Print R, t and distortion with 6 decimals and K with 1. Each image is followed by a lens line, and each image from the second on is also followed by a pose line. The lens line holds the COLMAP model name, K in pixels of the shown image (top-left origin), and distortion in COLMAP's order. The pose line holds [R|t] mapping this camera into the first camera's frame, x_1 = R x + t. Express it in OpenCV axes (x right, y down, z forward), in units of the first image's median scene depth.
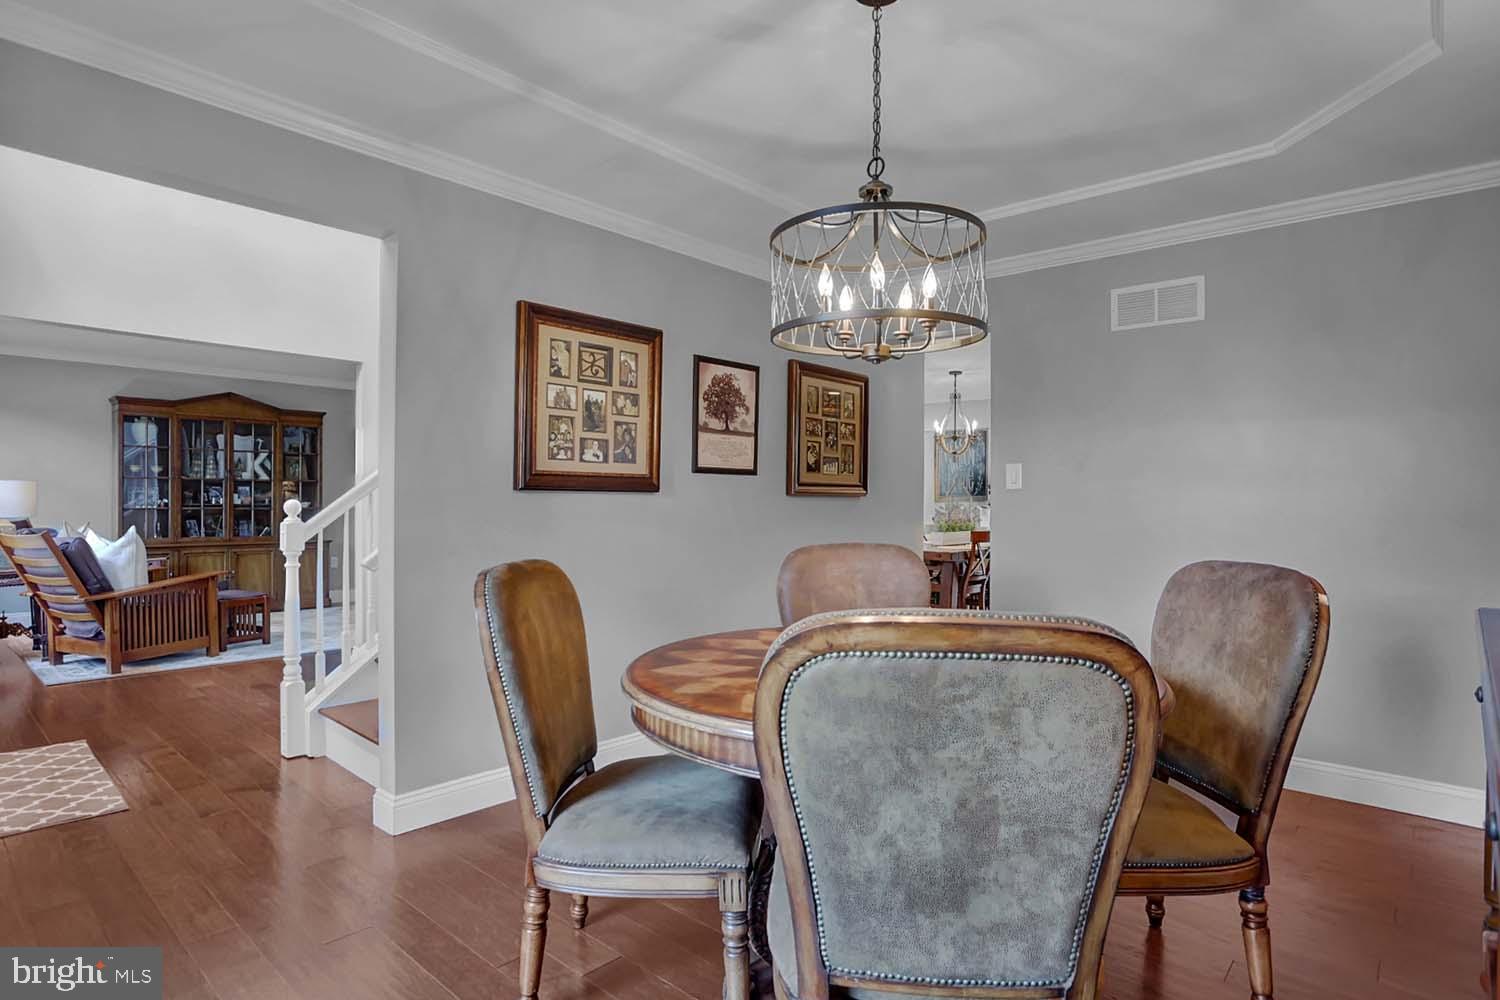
lens RADIAL K [[799.5, 0, 754.8], [0, 799.5, 495.2], [0, 0, 1]] dist [-0.037514, 0.009910]
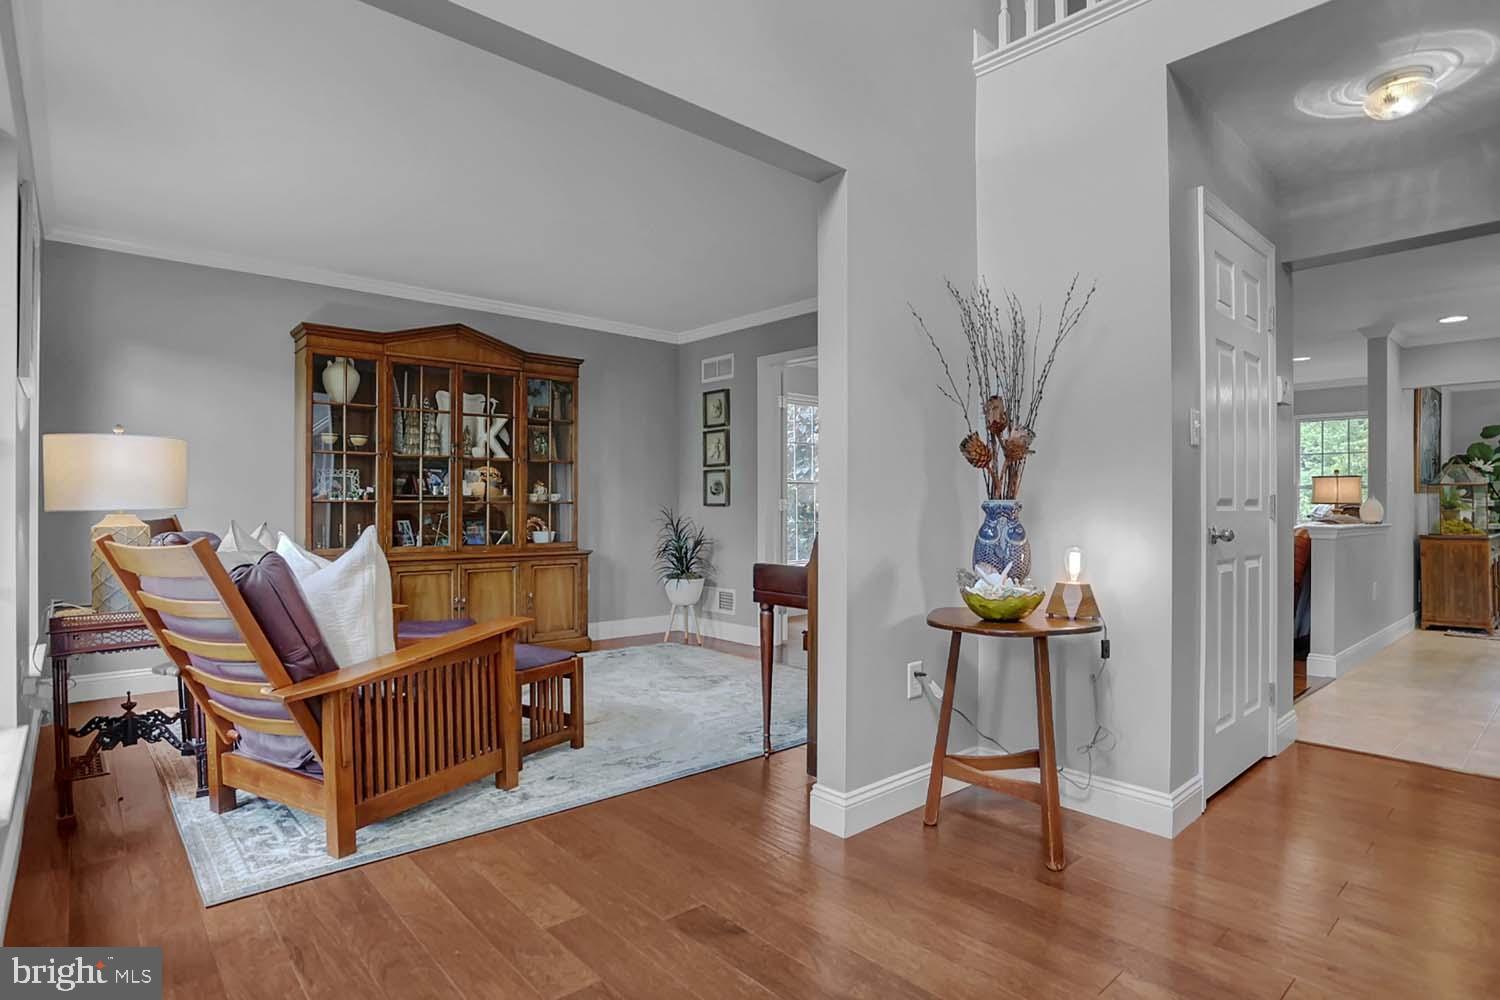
lens RADIAL K [[799.5, 0, 746.2], [0, 799.5, 499.5], [0, 0, 1]] dist [-0.037514, 0.009910]
pose [[0.991433, -0.002278, -0.130593, -0.341461], [0.002289, 0.999997, -0.000066, 0.015252], [0.130593, -0.000234, 0.991436, 0.374467]]
